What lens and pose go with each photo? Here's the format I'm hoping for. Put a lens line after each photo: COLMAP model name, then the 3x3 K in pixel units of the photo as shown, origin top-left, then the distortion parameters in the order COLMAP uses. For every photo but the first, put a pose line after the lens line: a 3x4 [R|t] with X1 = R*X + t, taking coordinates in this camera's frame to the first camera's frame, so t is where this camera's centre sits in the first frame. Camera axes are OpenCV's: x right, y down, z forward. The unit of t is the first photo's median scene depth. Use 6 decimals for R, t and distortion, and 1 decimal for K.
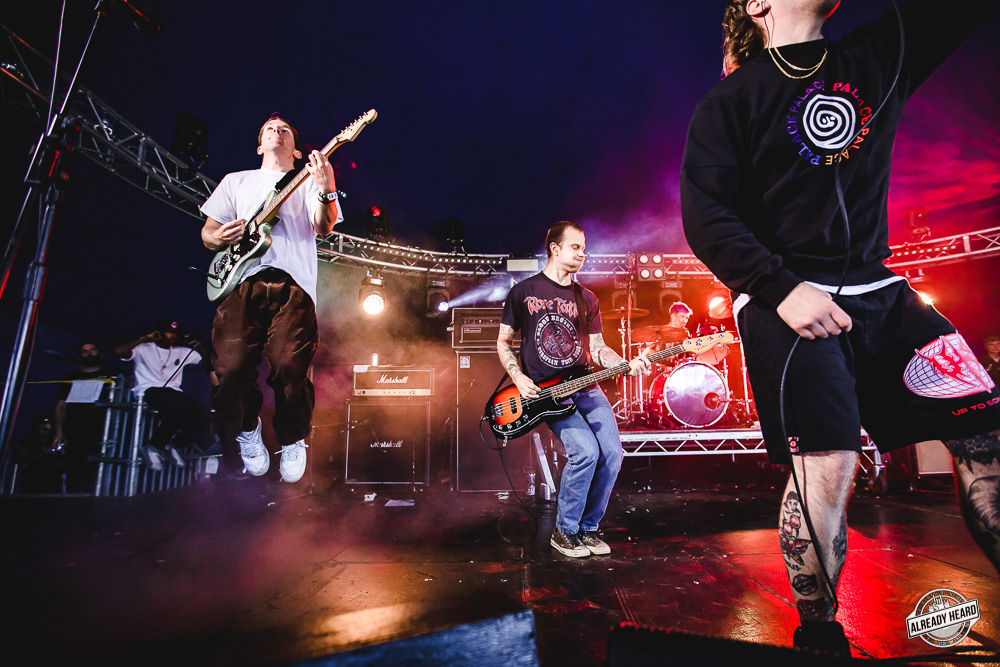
lens RADIAL K [[465.7, 0, 499.0], [0, 465.7, 344.6], [0, 0, 1]] dist [-0.066234, 0.032785]
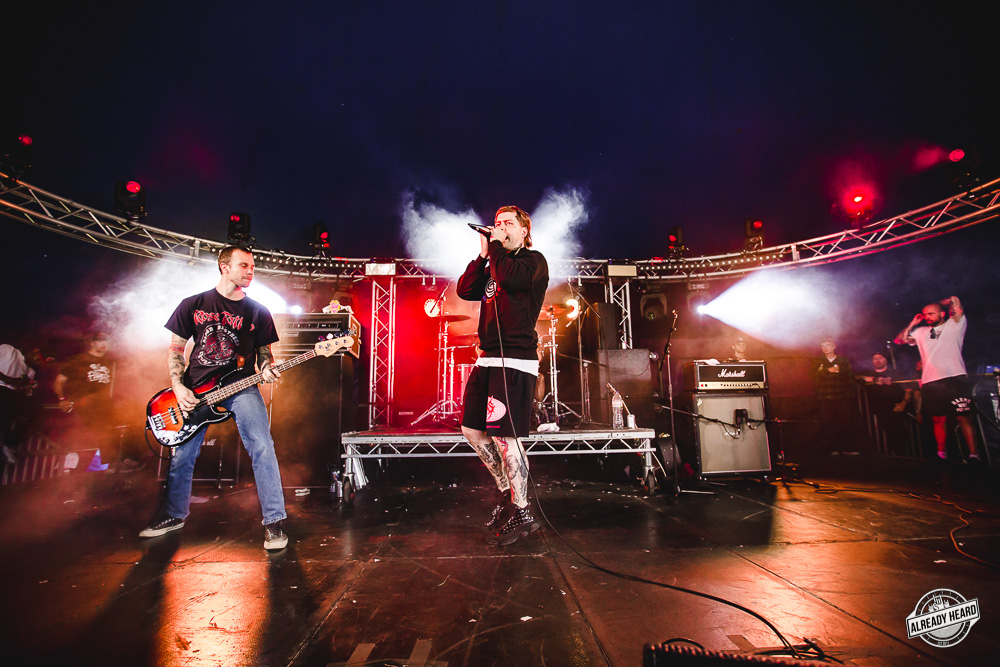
lens RADIAL K [[465.7, 0, 499.0], [0, 465.7, 344.6], [0, 0, 1]] dist [-0.066234, 0.032785]
pose [[0.999859, 0.007564, 0.014972, 0.345018], [-0.007698, 0.999931, 0.008925, -0.017187], [-0.014903, -0.009039, 0.999848, -0.037810]]
